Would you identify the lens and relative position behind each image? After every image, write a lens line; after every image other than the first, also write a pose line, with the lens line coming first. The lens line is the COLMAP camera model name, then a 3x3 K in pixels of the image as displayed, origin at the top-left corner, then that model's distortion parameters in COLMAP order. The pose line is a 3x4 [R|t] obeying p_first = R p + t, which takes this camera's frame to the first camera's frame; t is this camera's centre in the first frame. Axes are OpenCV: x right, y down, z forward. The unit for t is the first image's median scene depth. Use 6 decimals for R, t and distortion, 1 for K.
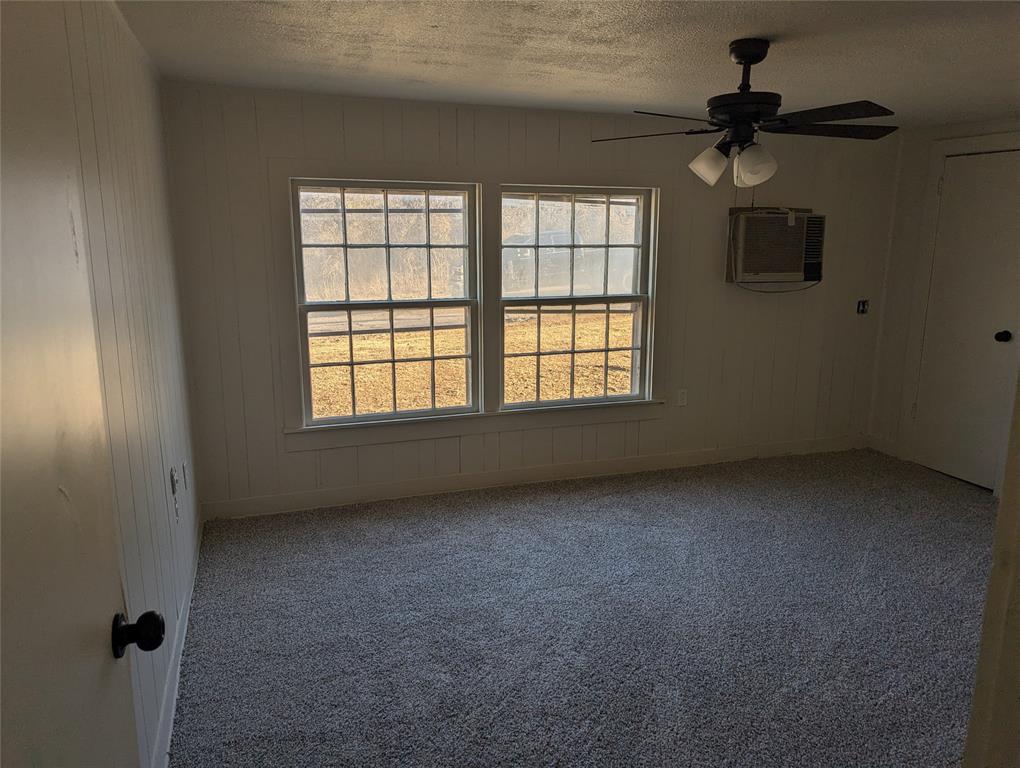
lens RADIAL K [[713.1, 0, 500.9], [0, 713.1, 378.0], [0, 0, 1]] dist [0.074924, -0.067808]
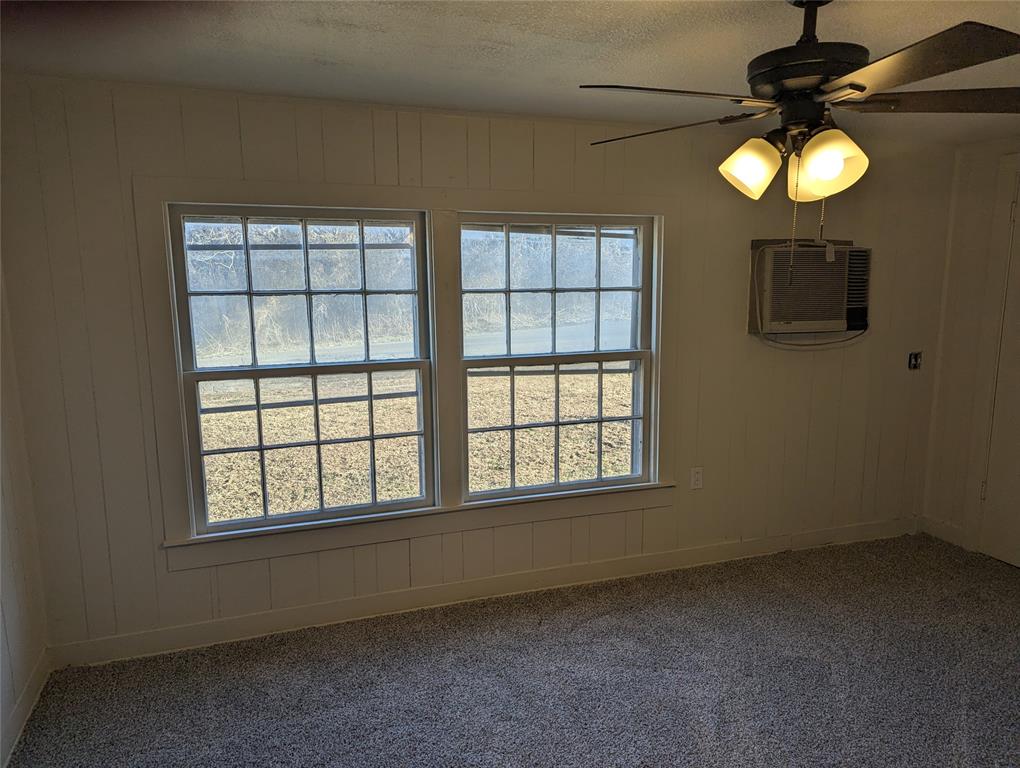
lens RADIAL K [[713.1, 0, 503.7], [0, 713.1, 394.8], [0, 0, 1]] dist [0.074924, -0.067808]
pose [[0.999915, -0.010966, 0.007039, 0.038810], [0.011183, 0.999438, -0.031593, -0.046097], [-0.006688, 0.031669, 0.999476, 0.224093]]
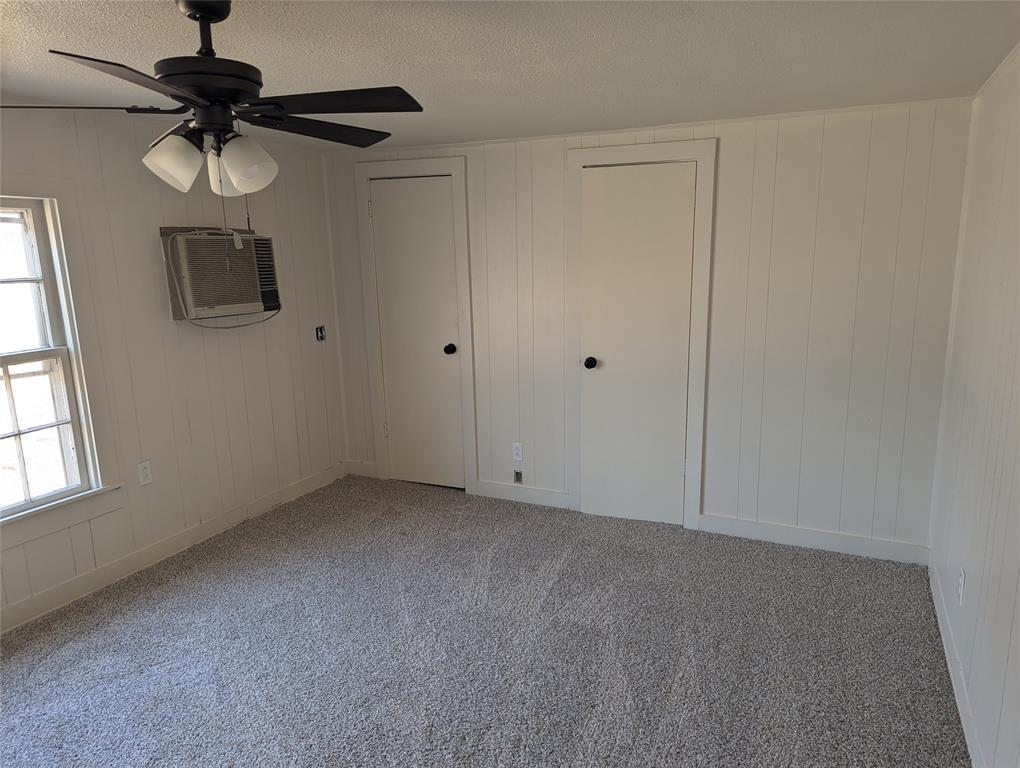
lens RADIAL K [[713.1, 0, 506.9], [0, 713.1, 394.6], [0, 0, 1]] dist [0.074924, -0.067808]
pose [[0.696092, -0.164246, 0.698913, -0.004666], [0.170648, 0.983433, 0.061150, -0.040330], [-0.697378, 0.076702, 0.712588, 0.186533]]
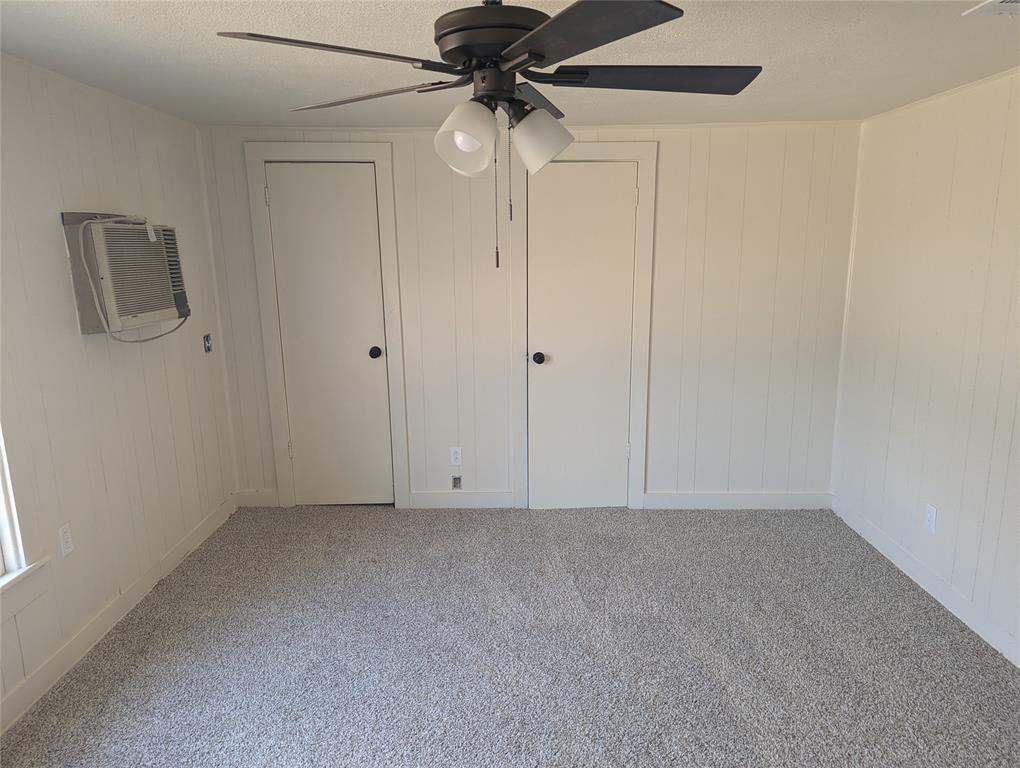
lens RADIAL K [[713.1, 0, 508.4], [0, 713.1, 386.8], [0, 0, 1]] dist [0.074924, -0.067808]
pose [[0.336416, -0.201456, 0.919913, -0.150075], [0.208332, 0.968567, 0.135923, -0.105360], [-0.918380, 0.145921, 0.367811, 0.478048]]
